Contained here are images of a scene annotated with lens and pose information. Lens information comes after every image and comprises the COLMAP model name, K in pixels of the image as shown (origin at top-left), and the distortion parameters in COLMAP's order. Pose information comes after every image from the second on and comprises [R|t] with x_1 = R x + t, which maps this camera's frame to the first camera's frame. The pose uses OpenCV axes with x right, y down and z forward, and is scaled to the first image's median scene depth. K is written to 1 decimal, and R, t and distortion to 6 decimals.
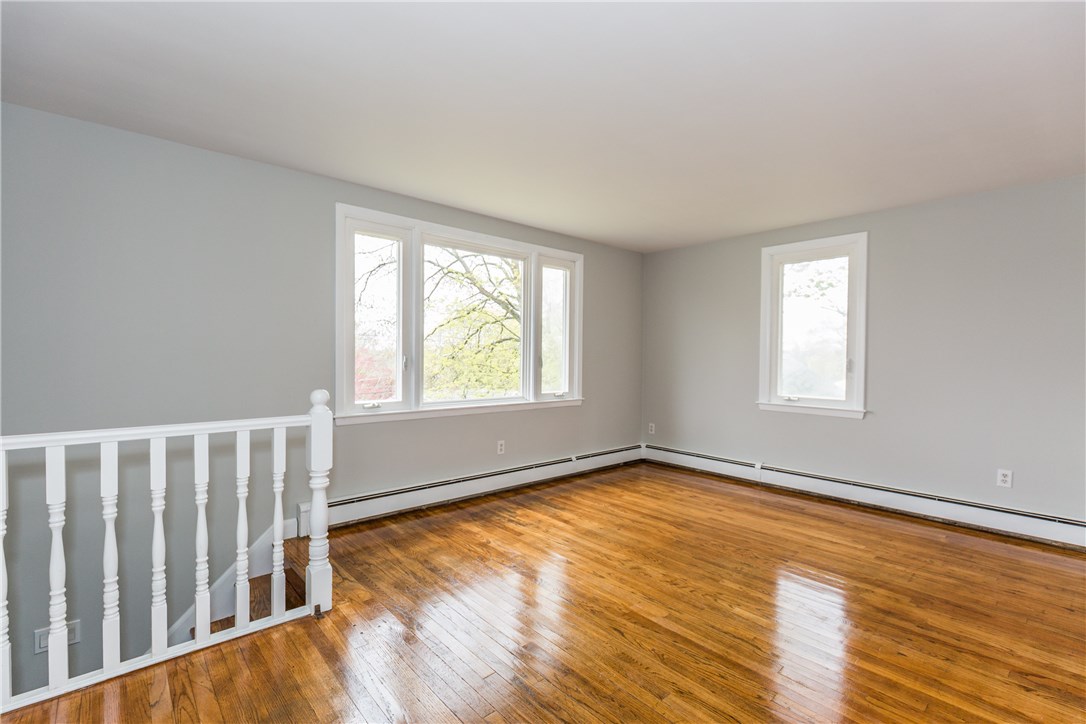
lens RADIAL K [[486.2, 0, 545.6], [0, 486.2, 357.5], [0, 0, 1]] dist [0.000069, 0.000227]
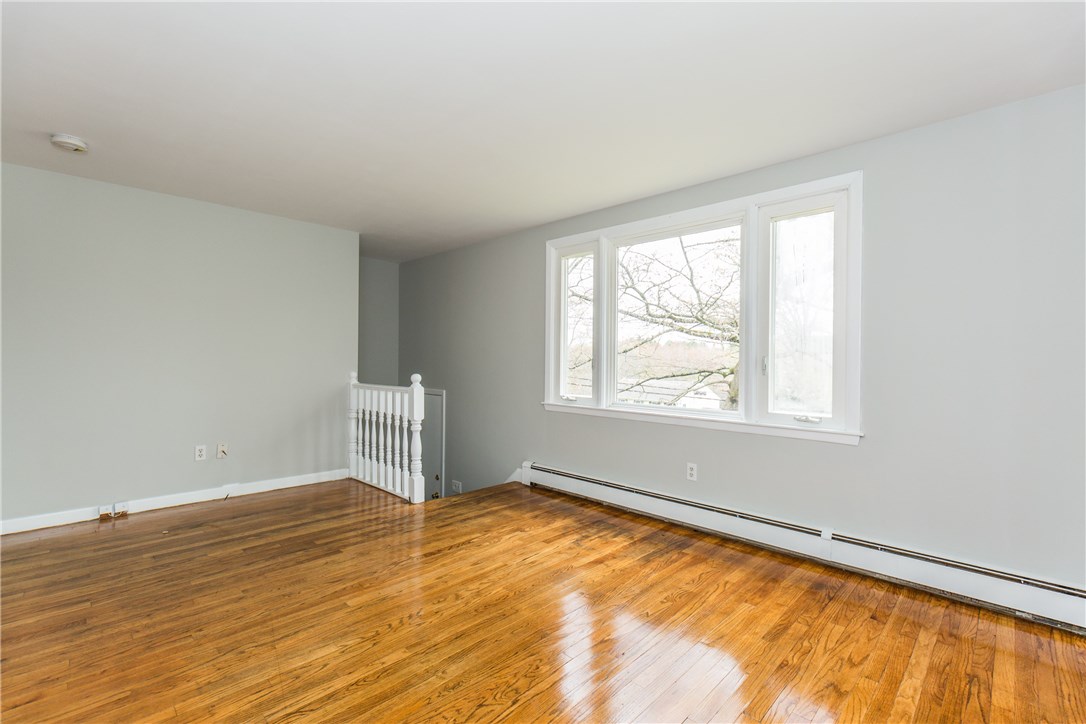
lens RADIAL K [[486.2, 0, 546.8], [0, 486.2, 358.3], [0, 0, 1]] dist [0.000069, 0.000227]
pose [[0.072040, -0.013420, -0.997311, 0.812118], [-0.014354, 0.999792, -0.014490, 0.017622], [0.997298, 0.015359, 0.071832, 0.836800]]
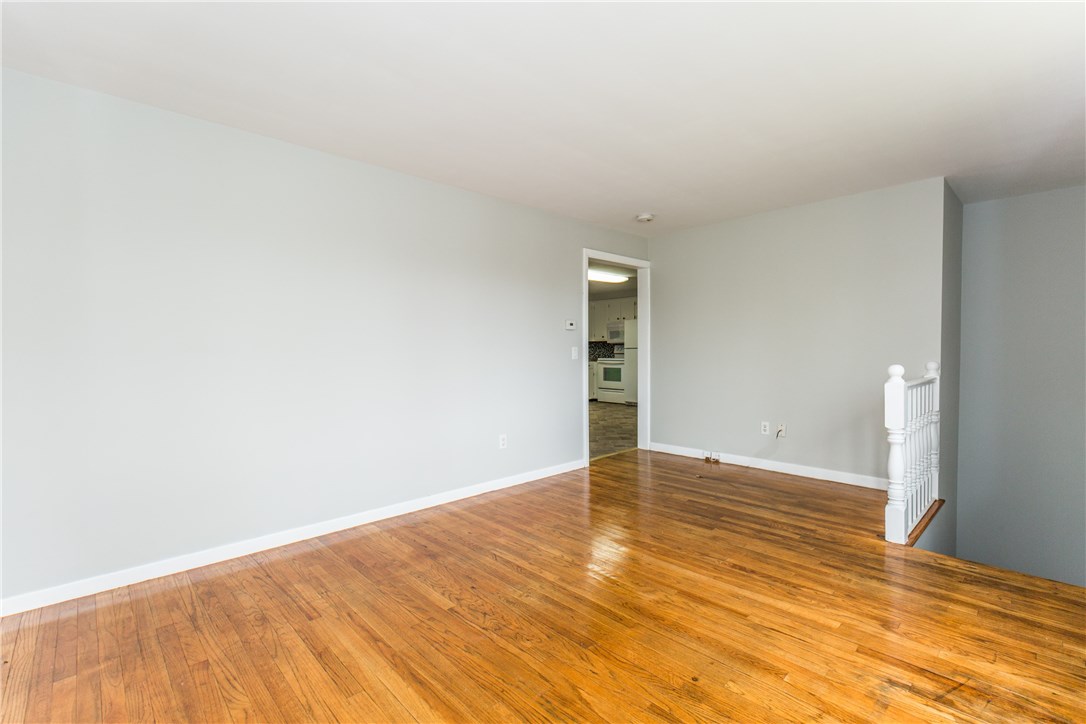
lens RADIAL K [[486.2, 0, 541.5], [0, 486.2, 360.7], [0, 0, 1]] dist [0.000069, 0.000227]
pose [[-0.999578, -0.000205, -0.029050, 0.302716], [-0.000977, 0.999647, 0.026551, 0.014233], [0.029034, 0.026569, -0.999225, 1.391038]]
